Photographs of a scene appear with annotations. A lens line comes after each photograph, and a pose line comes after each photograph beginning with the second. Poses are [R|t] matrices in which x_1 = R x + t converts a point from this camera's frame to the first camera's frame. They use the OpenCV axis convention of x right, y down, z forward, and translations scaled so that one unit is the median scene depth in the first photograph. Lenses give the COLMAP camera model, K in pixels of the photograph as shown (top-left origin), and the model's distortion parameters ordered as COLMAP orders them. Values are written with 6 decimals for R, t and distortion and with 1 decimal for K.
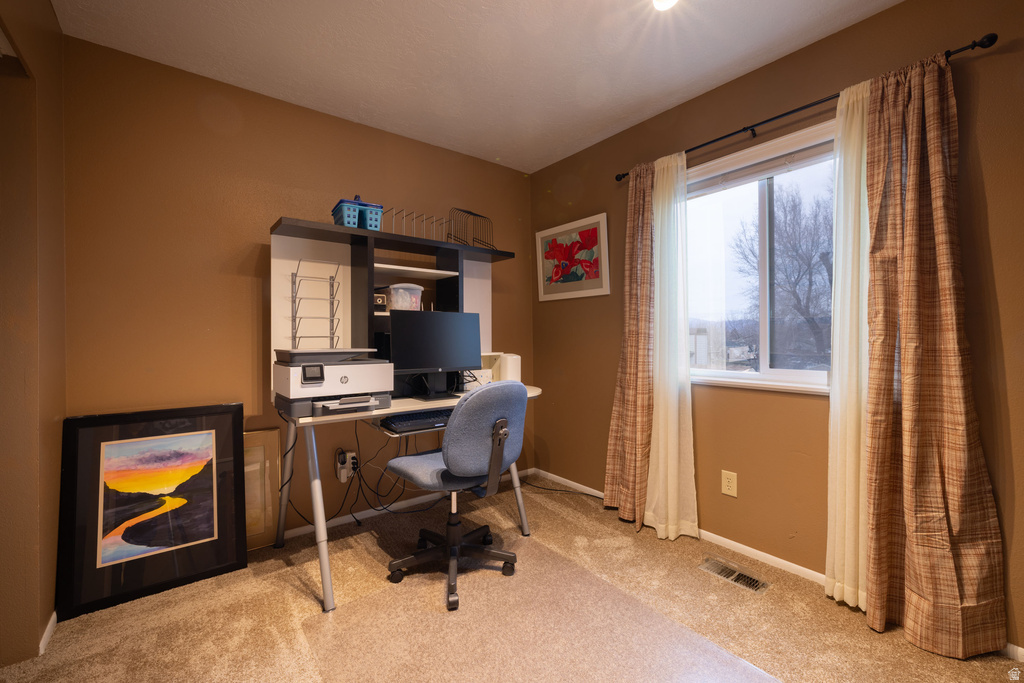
lens RADIAL K [[430.0, 0, 511.6], [0, 430.0, 340.1], [0, 0, 1]] dist [-0.001669, 0.000026]
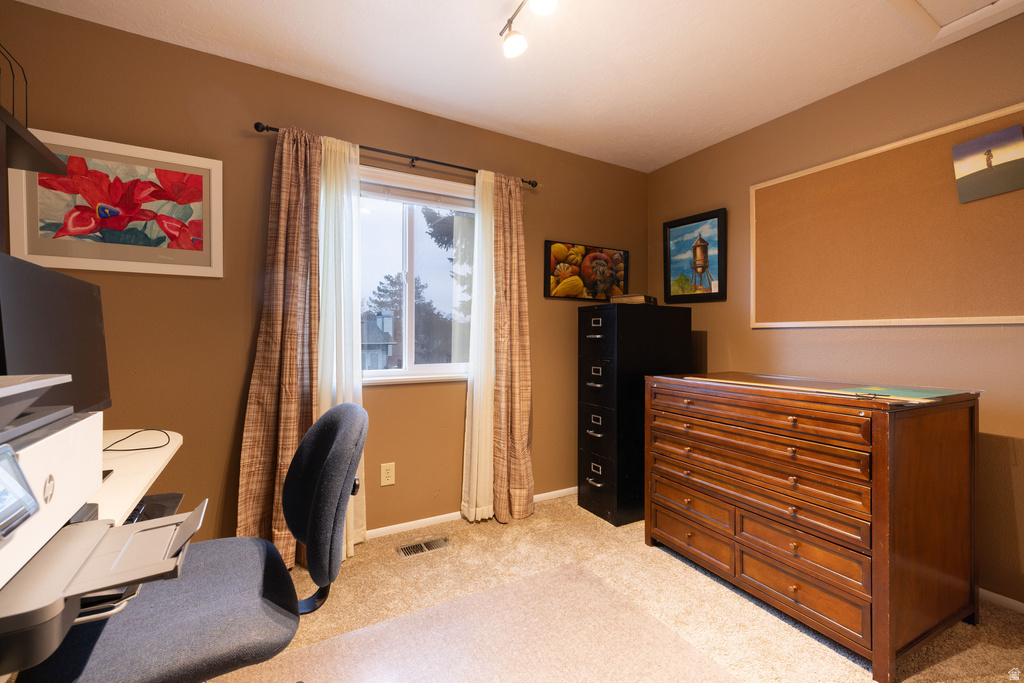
lens RADIAL K [[430.0, 0, 510.9], [0, 430.0, 339.3], [0, 0, 1]] dist [-0.001669, 0.000026]
pose [[0.132296, -0.002160, 0.991208, -0.509028], [0.004516, 0.999989, 0.001576, -0.004845], [-0.991200, 0.004268, 0.132304, 0.536762]]
